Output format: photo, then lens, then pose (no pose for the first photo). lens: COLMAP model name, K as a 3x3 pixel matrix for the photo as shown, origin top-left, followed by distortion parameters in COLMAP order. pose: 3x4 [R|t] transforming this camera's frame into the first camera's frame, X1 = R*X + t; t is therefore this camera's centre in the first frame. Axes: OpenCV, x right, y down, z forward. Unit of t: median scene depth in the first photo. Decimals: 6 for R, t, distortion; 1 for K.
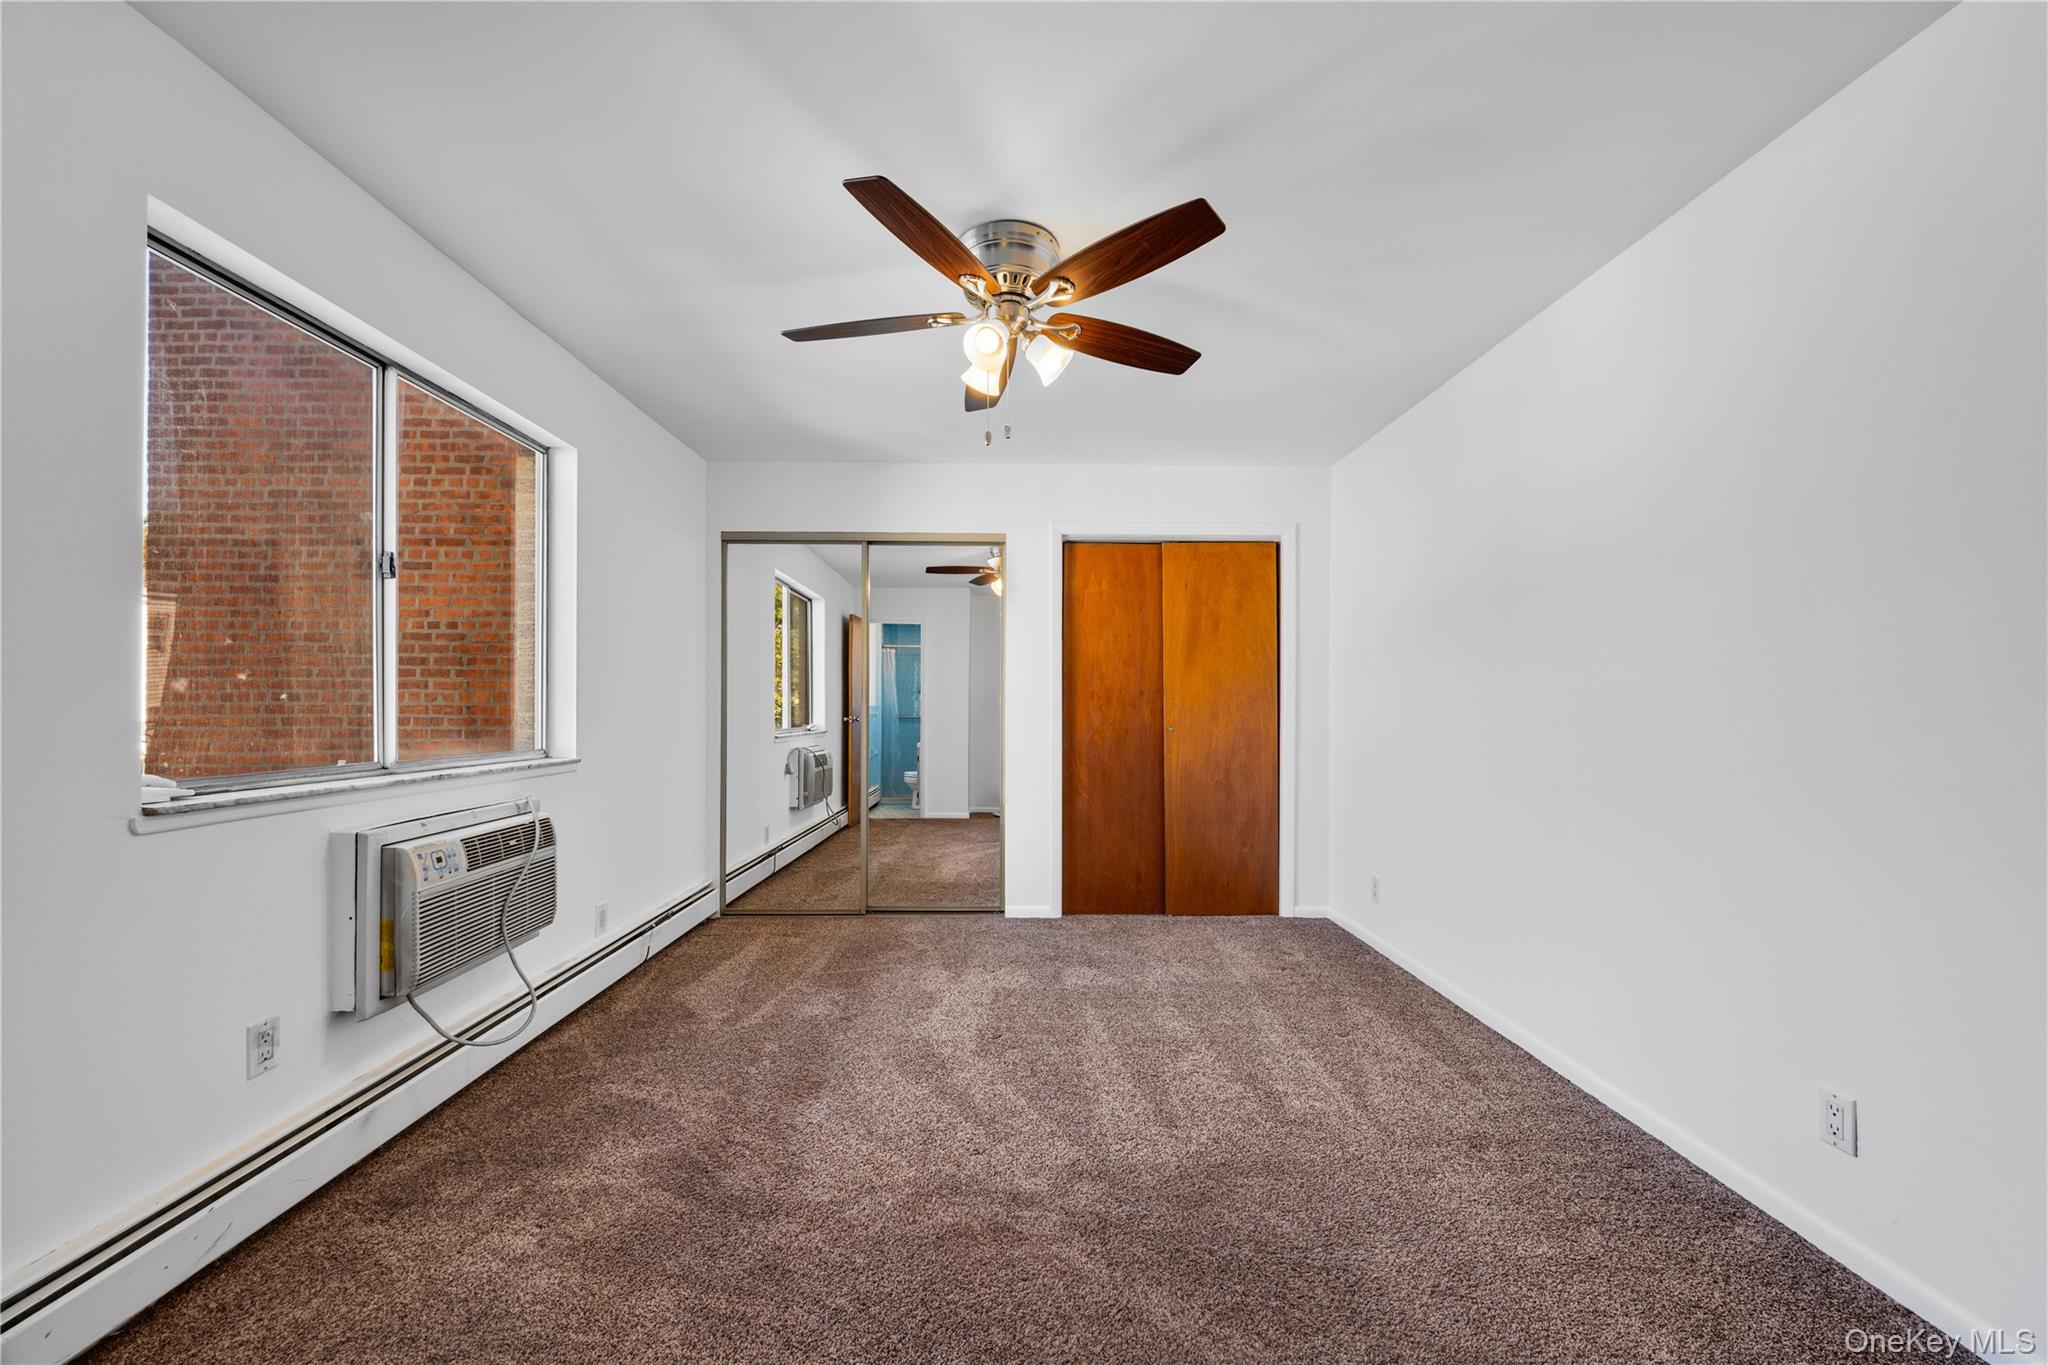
lens RADIAL K [[780.3, 0, 1039.2], [0, 780.3, 691.3], [0, 0, 1]] dist [-0.001380, 0.000975]
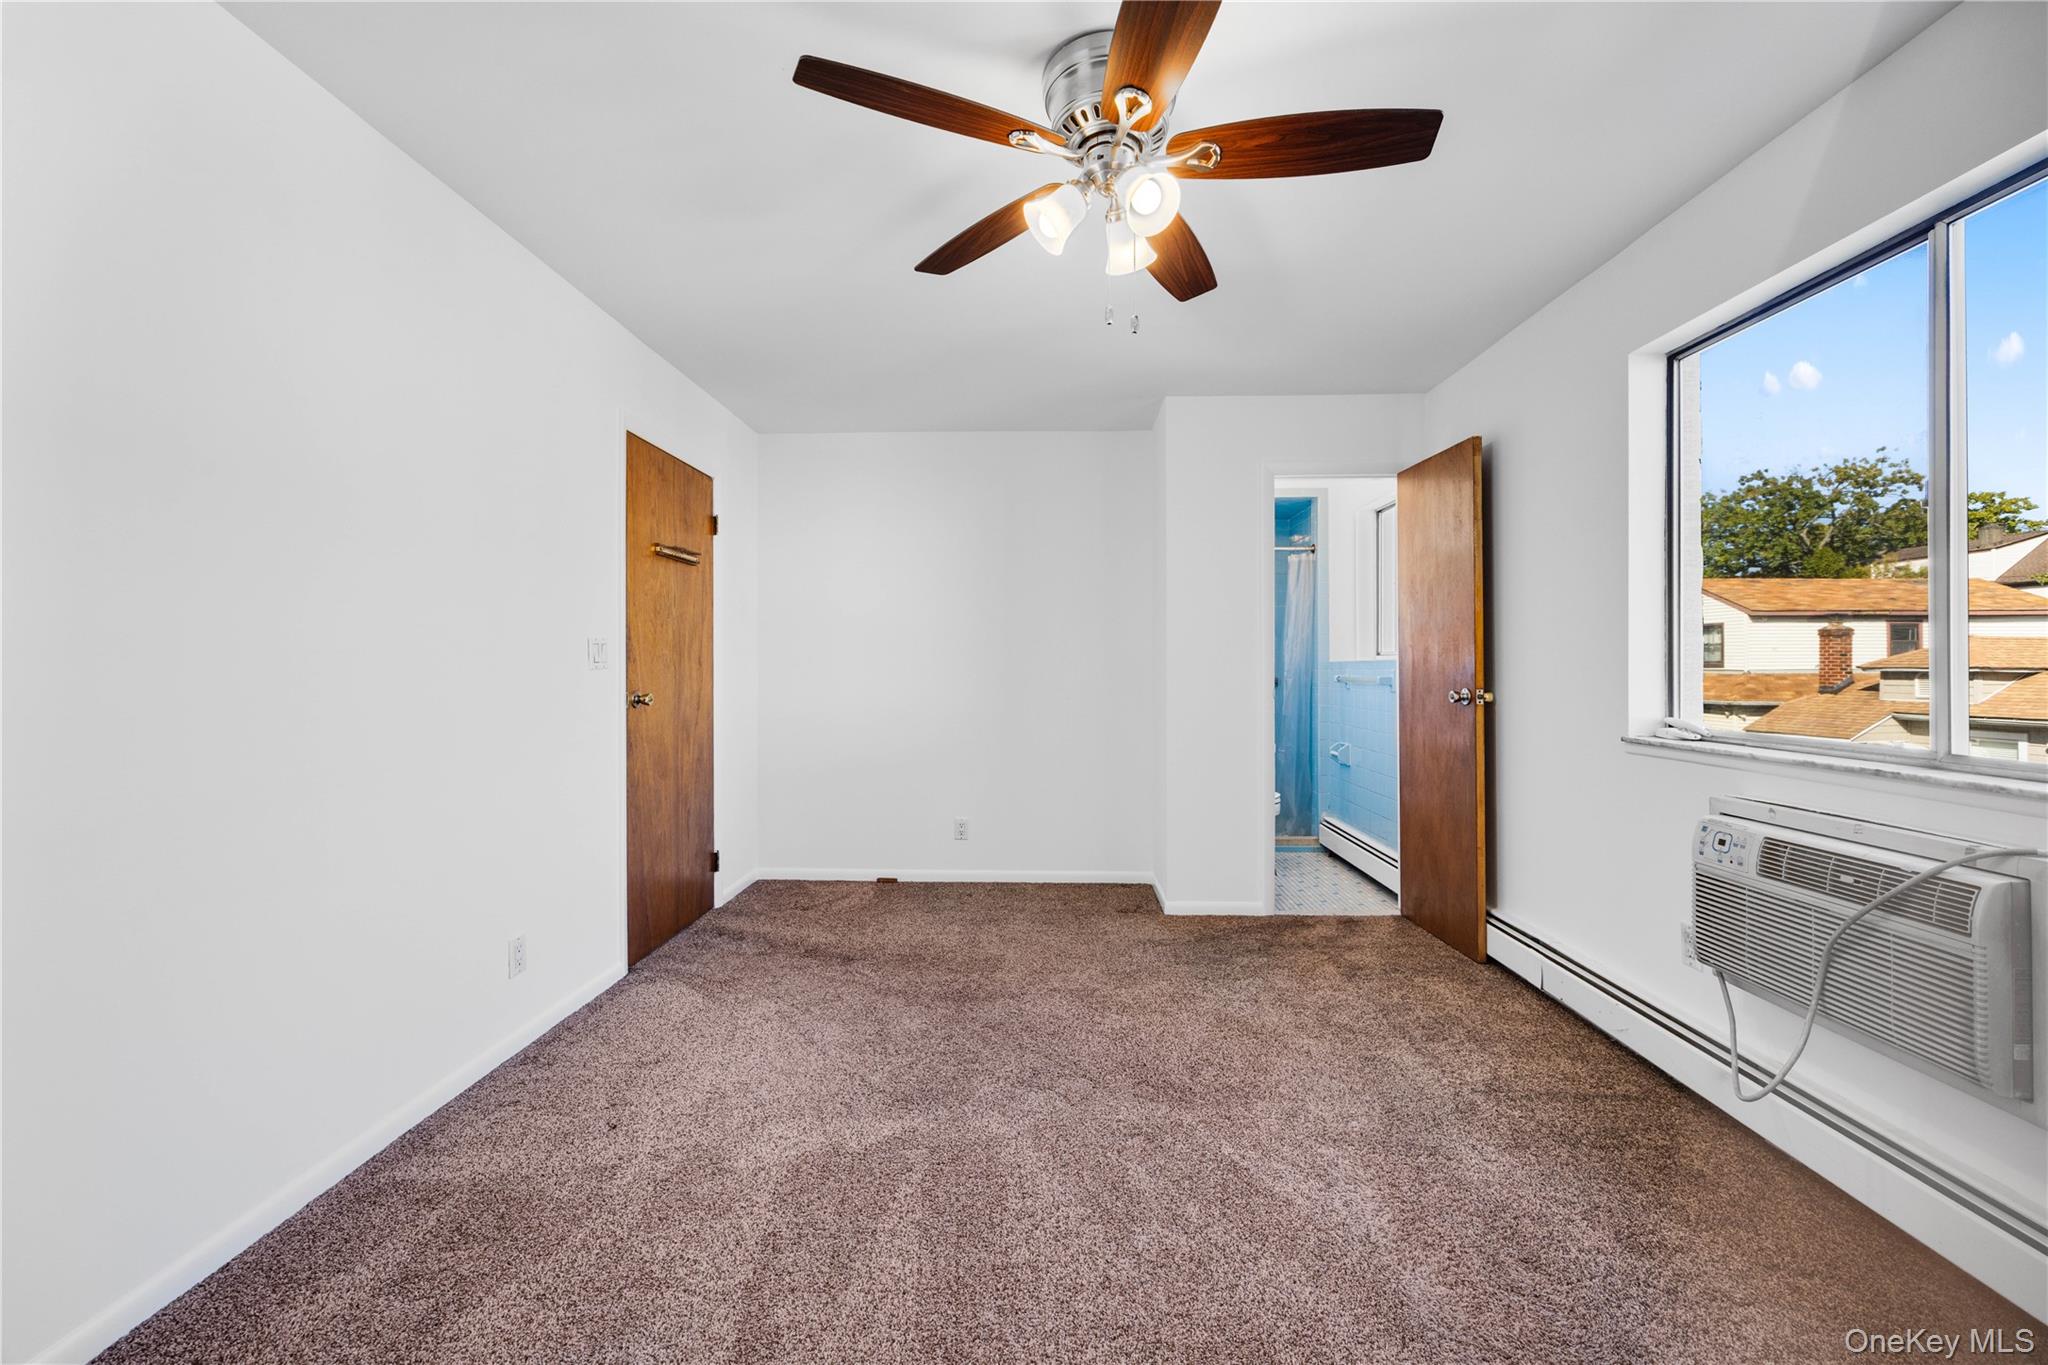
lens RADIAL K [[780.3, 0, 1040.5], [0, 780.3, 665.2], [0, 0, 1]] dist [-0.001380, 0.000975]
pose [[-0.997200, -0.011766, 0.073856, -0.023530], [-0.013582, 0.999617, -0.024127, 0.035816], [-0.073544, -0.025063, -0.996977, 1.837643]]
